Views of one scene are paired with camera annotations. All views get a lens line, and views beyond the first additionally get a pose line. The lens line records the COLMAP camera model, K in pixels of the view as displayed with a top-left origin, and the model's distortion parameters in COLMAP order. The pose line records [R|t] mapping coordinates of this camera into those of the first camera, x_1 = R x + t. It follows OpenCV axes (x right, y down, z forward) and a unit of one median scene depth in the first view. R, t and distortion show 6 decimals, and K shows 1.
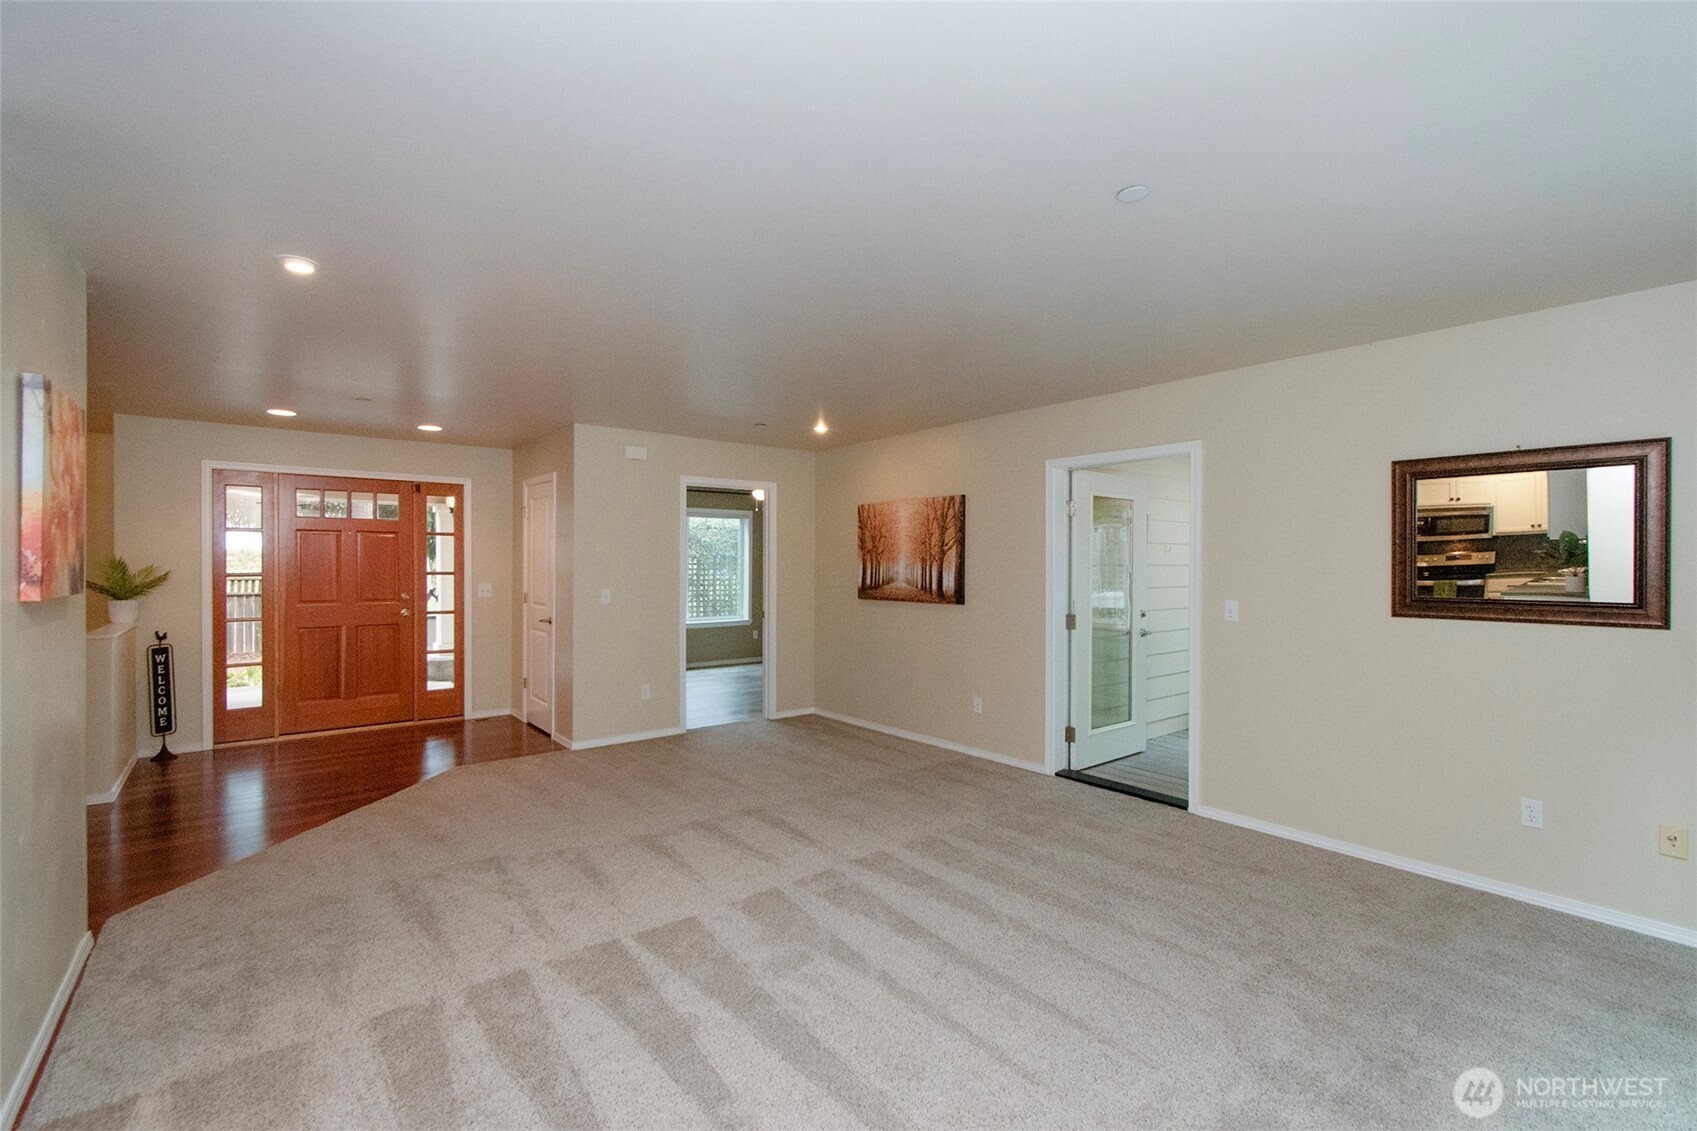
lens RADIAL K [[746.1, 0, 843.9], [0, 746.1, 567.8], [0, 0, 1]] dist [0.000475, 0.000039]
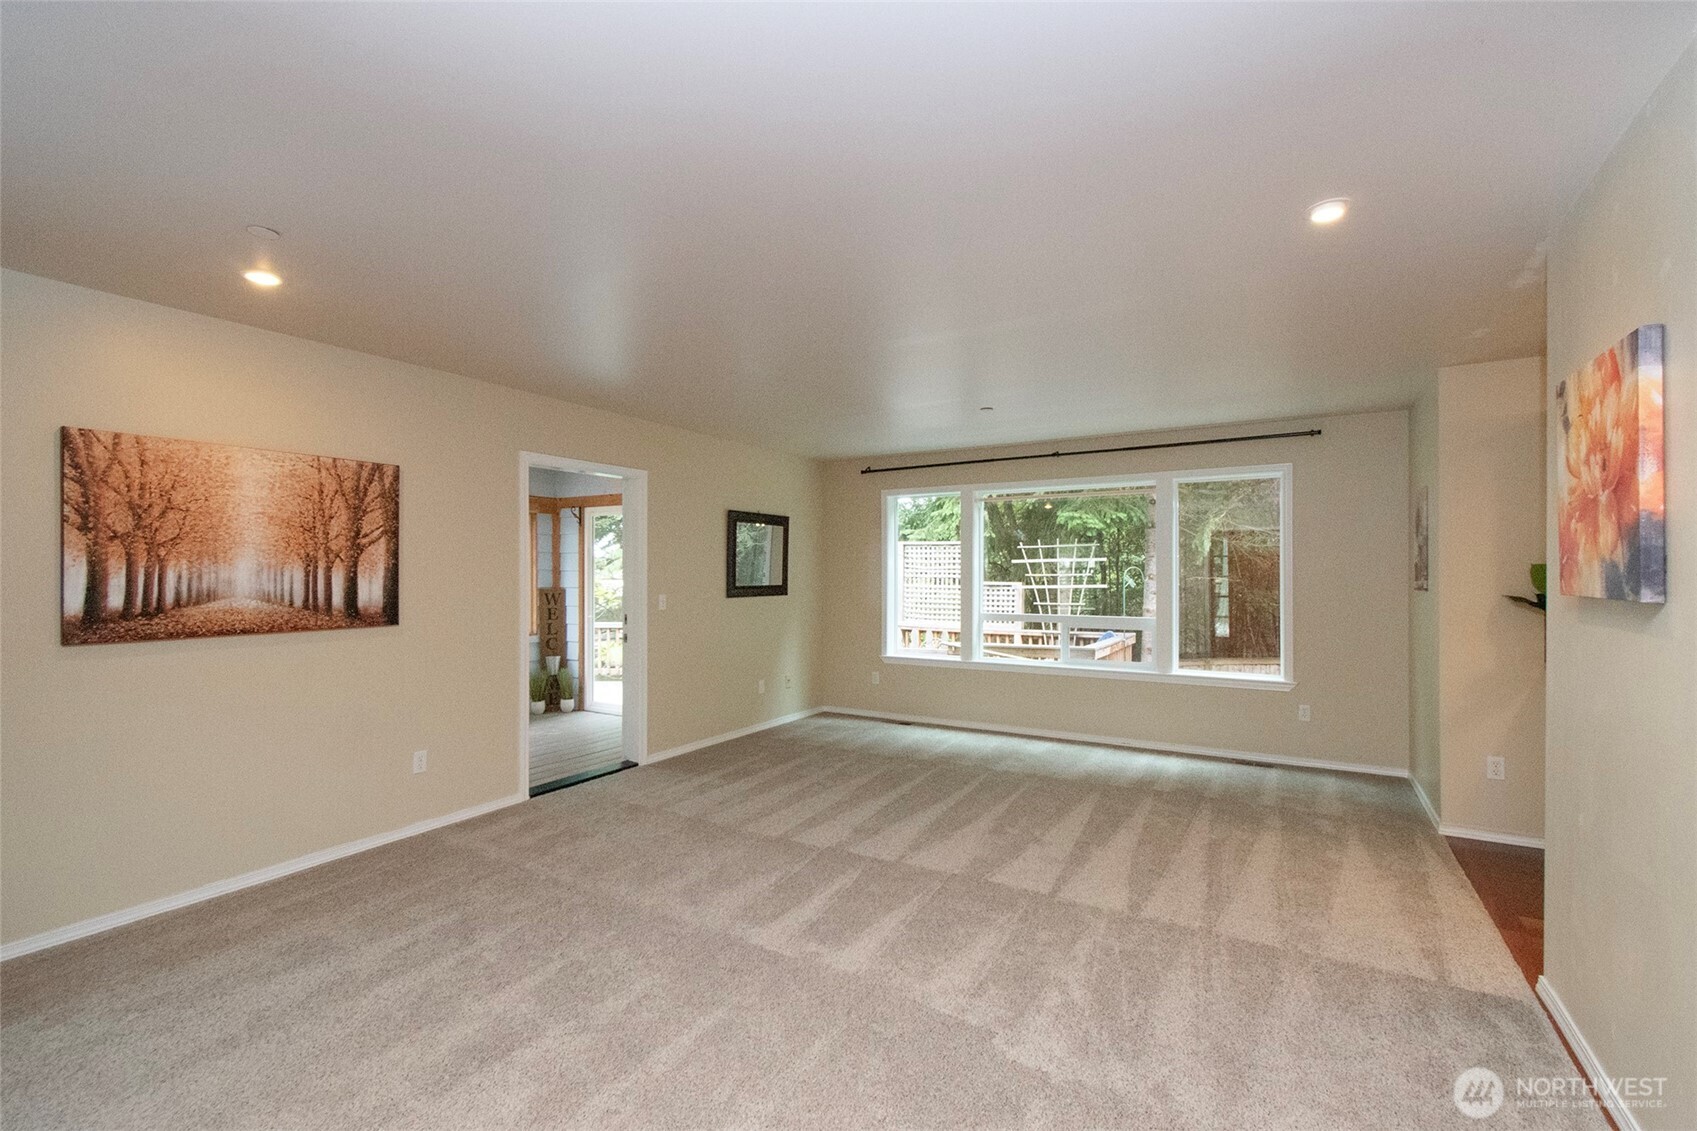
lens RADIAL K [[746.1, 0, 843.9], [0, 746.1, 567.8], [0, 0, 1]] dist [0.000475, 0.000039]
pose [[-0.353497, 0.005011, 0.935422, -0.614852], [0.004211, 0.999984, -0.003766, 0.000839], [-0.935426, 0.002607, -0.353513, 0.834557]]
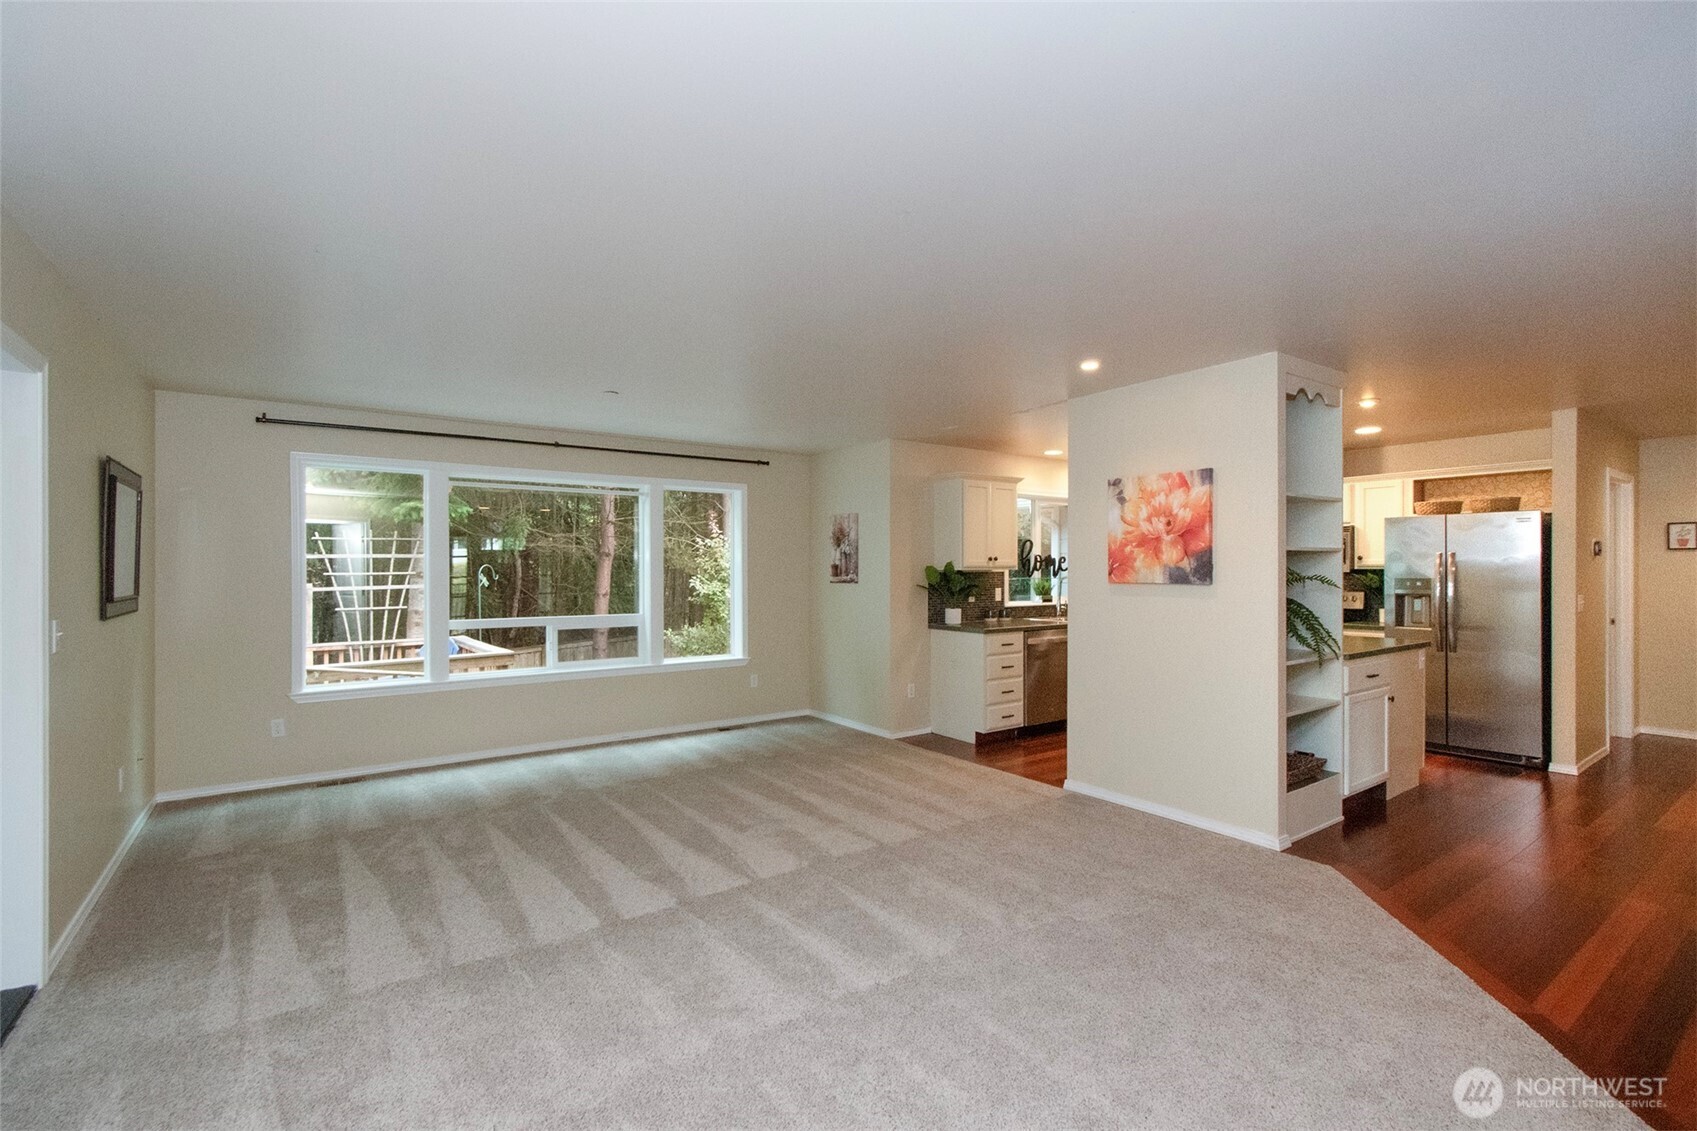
lens RADIAL K [[746.1, 0, 843.9], [0, 746.1, 567.8], [0, 0, 1]] dist [0.000475, 0.000039]
pose [[-0.998850, 0.000182, 0.047948, -0.143927], [0.000341, 0.999994, 0.003309, -0.002941], [-0.047947, 0.003321, -0.998844, 1.152930]]
